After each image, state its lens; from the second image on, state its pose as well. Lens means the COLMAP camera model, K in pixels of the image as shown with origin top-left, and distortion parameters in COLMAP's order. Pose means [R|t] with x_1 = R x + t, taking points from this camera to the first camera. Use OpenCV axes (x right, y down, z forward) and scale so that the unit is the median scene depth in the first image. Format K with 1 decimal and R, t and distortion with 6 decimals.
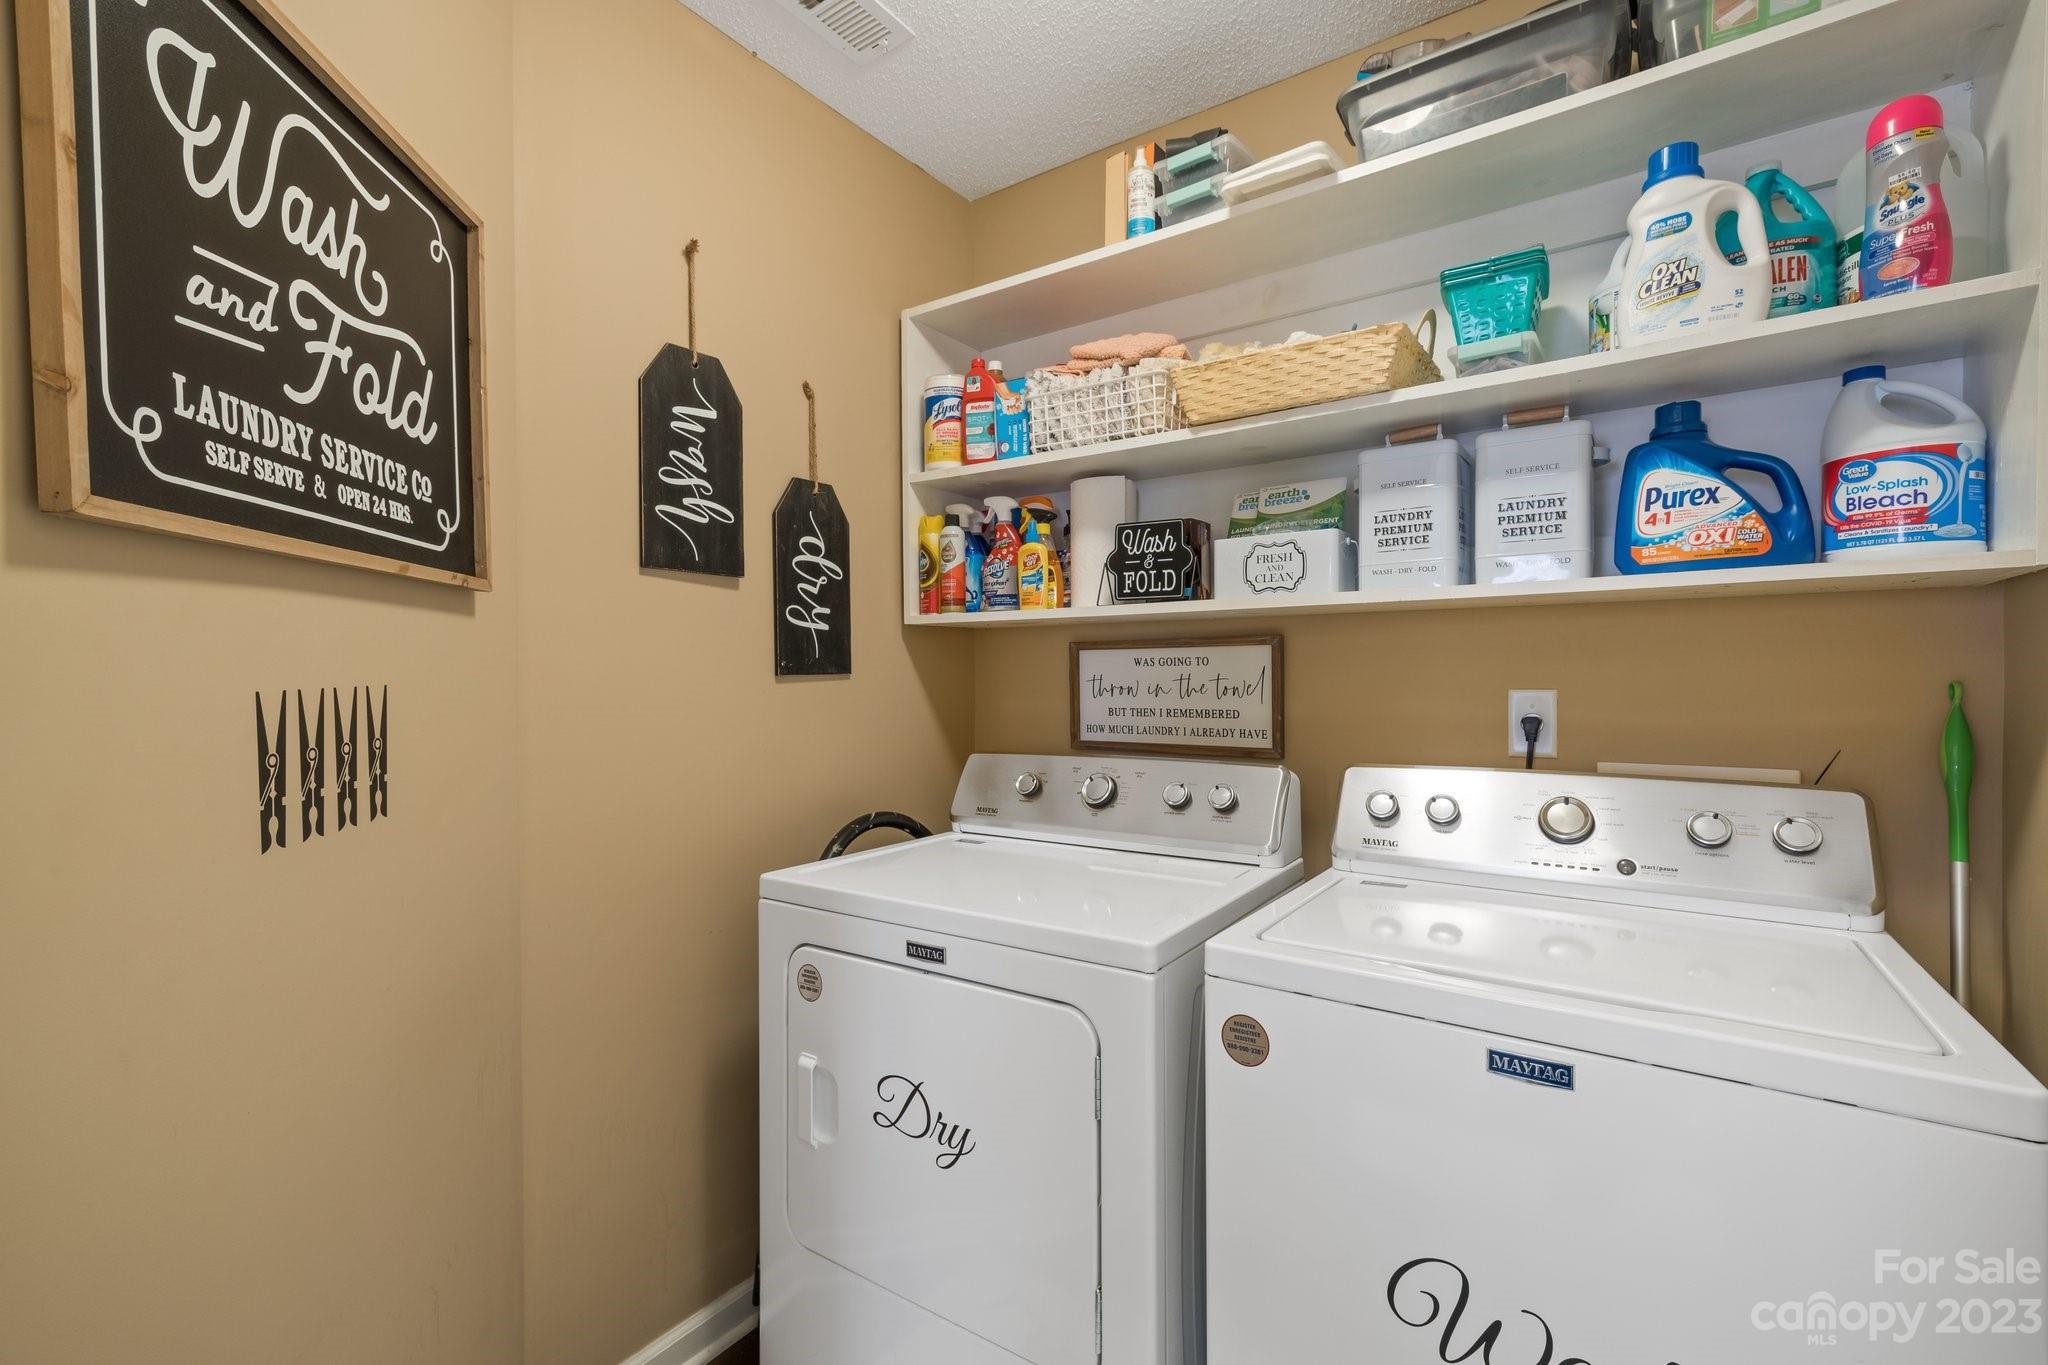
lens RADIAL K [[857.2, 0, 1031.9], [0, 857.2, 684.0], [0, 0, 1]] dist [0.000677, 0.000752]
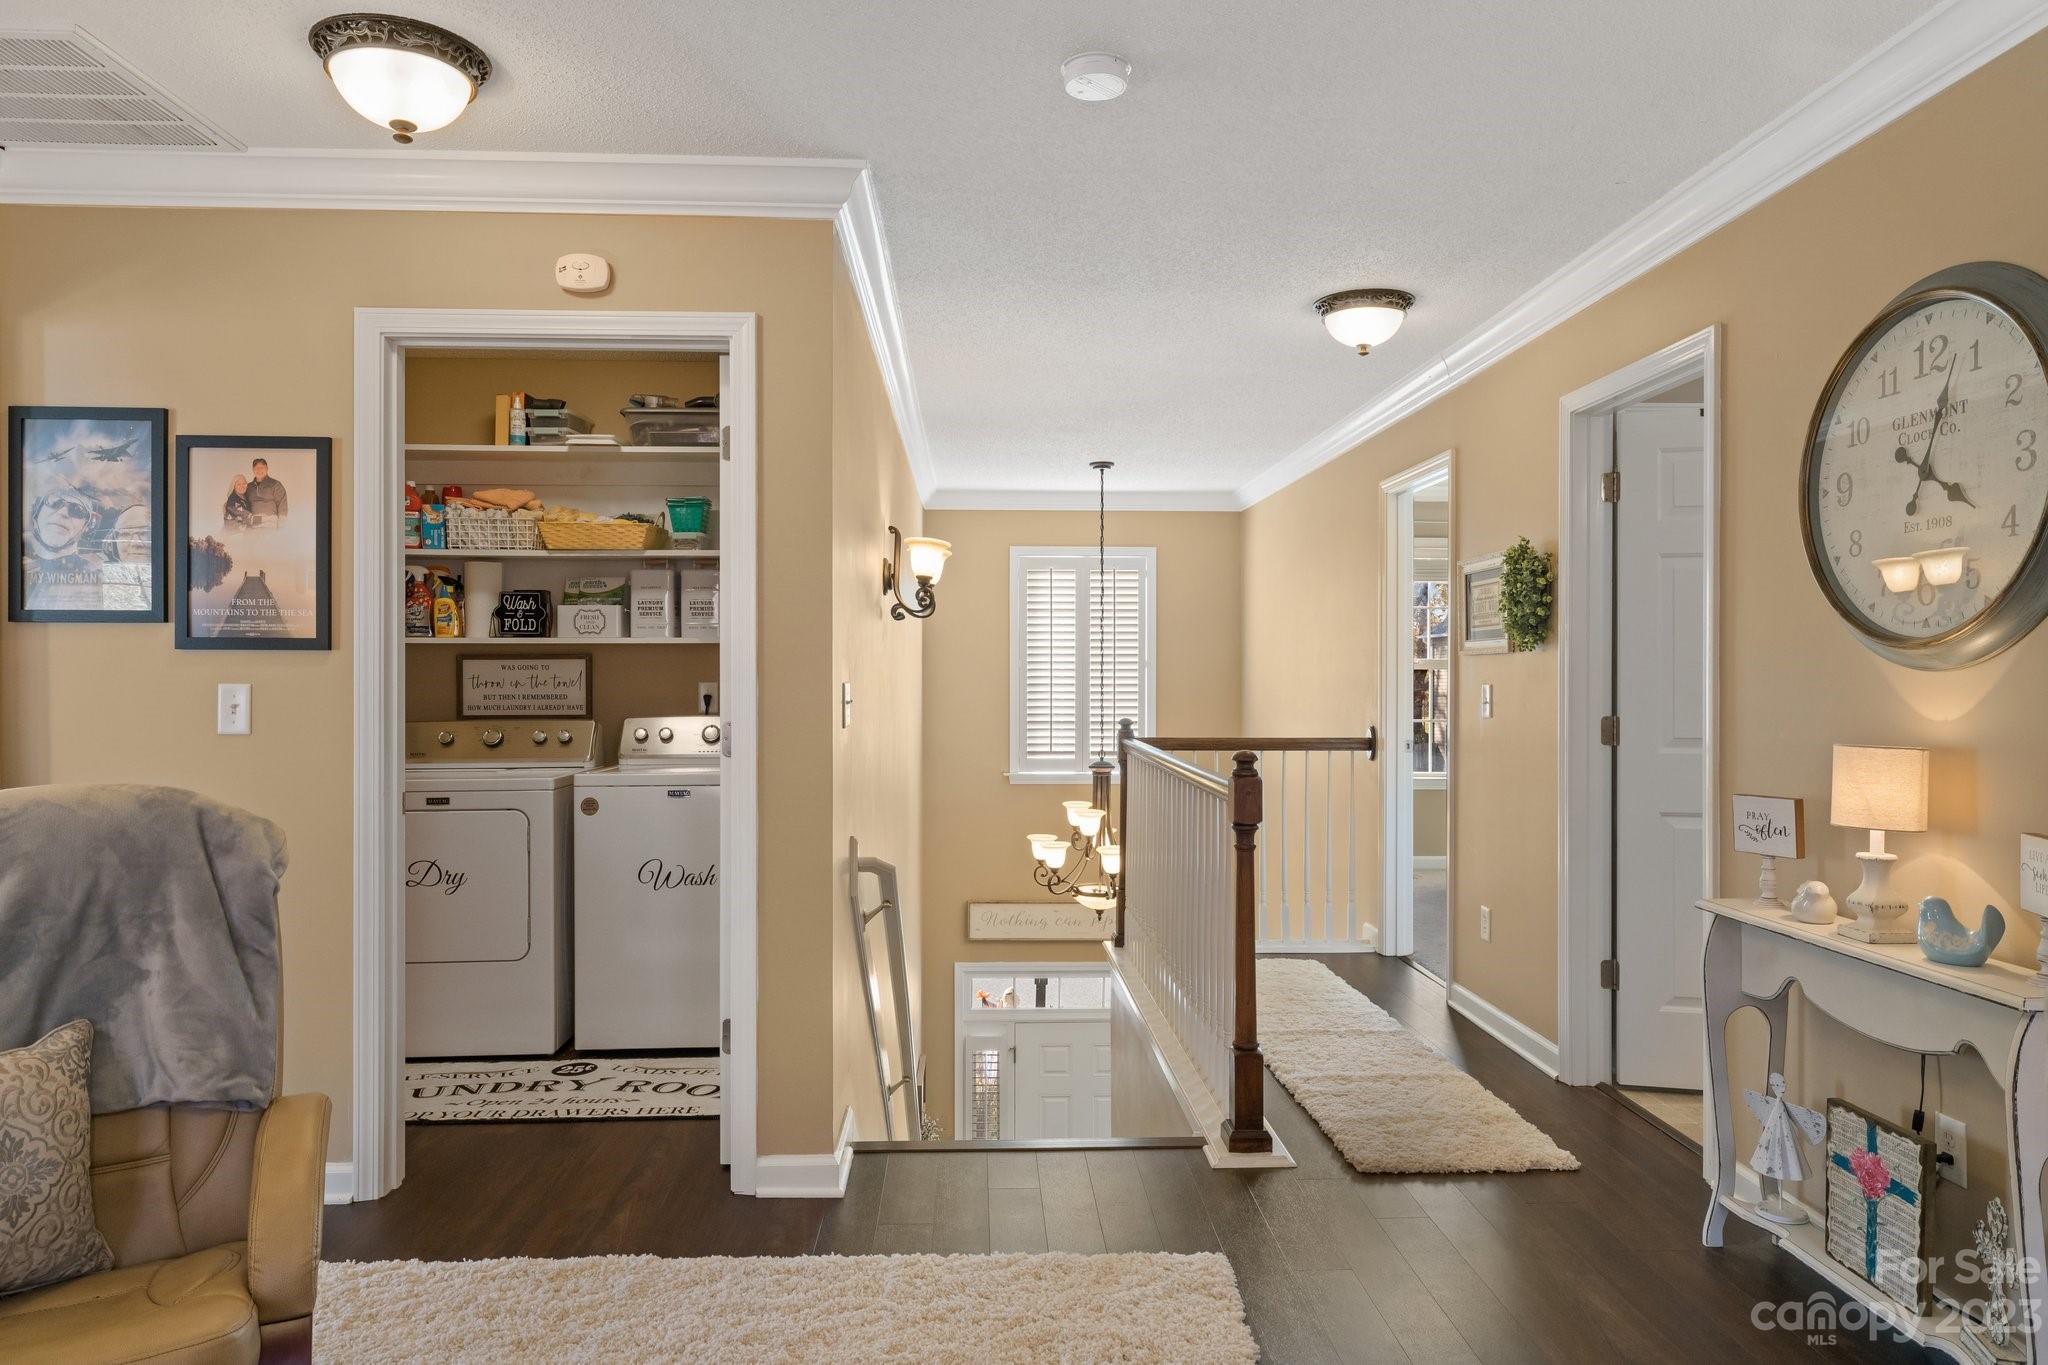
lens RADIAL K [[1300.3, 0, 1027.4], [0, 1300.3, 677.6], [0, 0, 1]] dist [0.005861, -0.000302]
pose [[0.794939, 0.000141, 0.606690, -0.713444], [0.002654, 0.999990, -0.003710, 0.008175], [-0.606684, 0.004560, 0.794930, -1.942486]]
